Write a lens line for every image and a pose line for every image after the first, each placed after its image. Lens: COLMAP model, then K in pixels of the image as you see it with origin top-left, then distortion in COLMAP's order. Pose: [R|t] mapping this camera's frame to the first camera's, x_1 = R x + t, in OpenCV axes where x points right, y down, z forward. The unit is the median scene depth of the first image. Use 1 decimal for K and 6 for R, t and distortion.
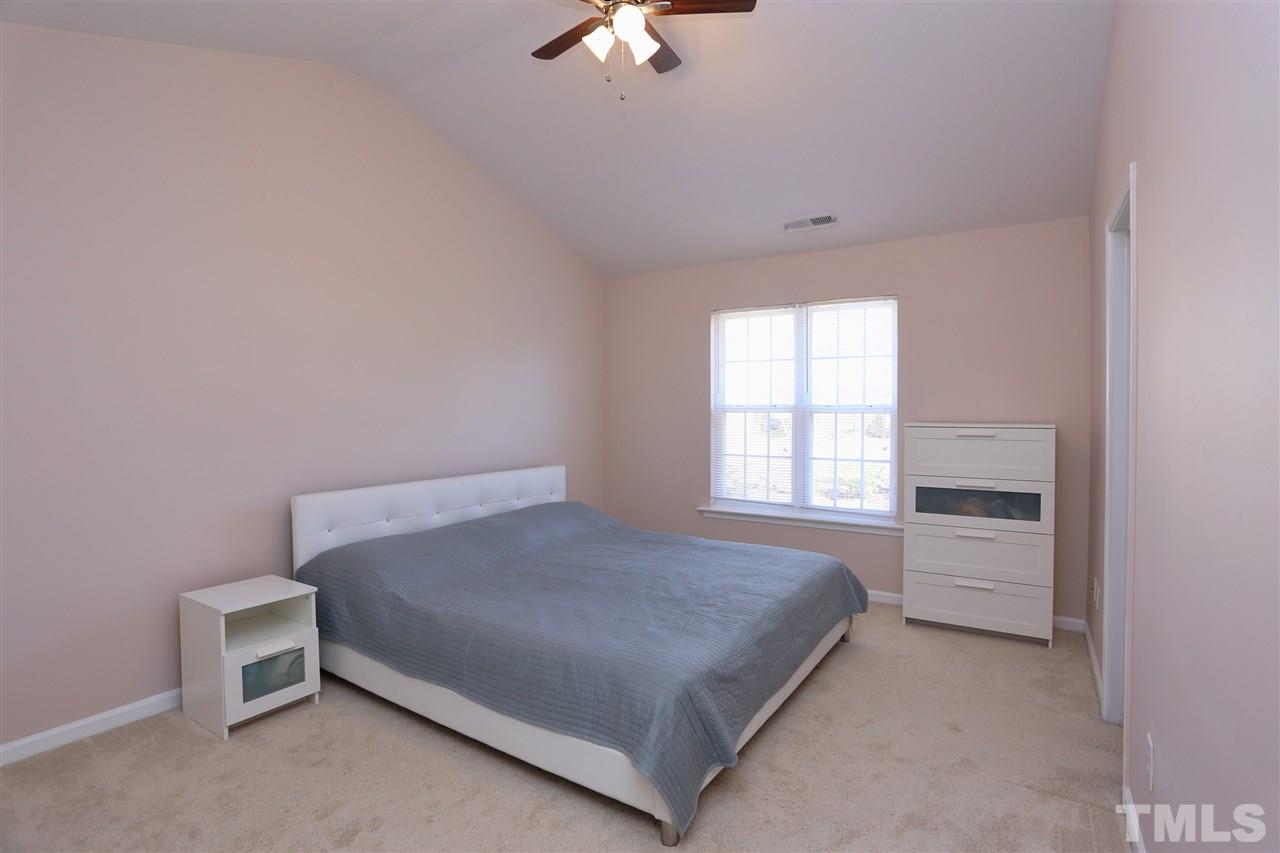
lens RADIAL K [[622.7, 0, 641.3], [0, 622.7, 418.5], [0, 0, 1]] dist [-0.071917, 0.030239]
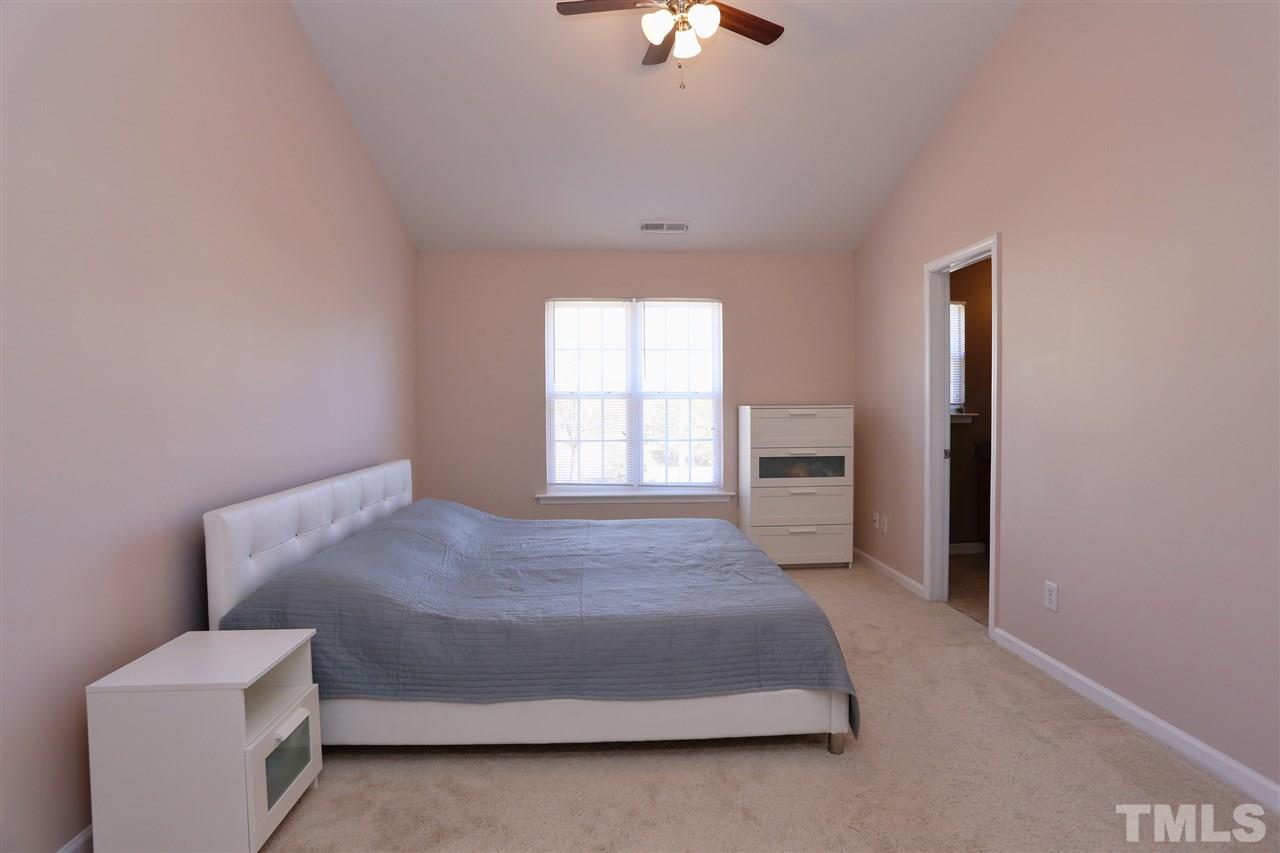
lens RADIAL K [[622.7, 0, 641.3], [0, 622.7, 418.5], [0, 0, 1]] dist [-0.071917, 0.030239]
pose [[0.806834, -0.015756, 0.590569, -0.474346], [0.012186, 0.999875, 0.010028, 0.018084], [-0.590653, -0.000894, 0.806925, 0.136909]]
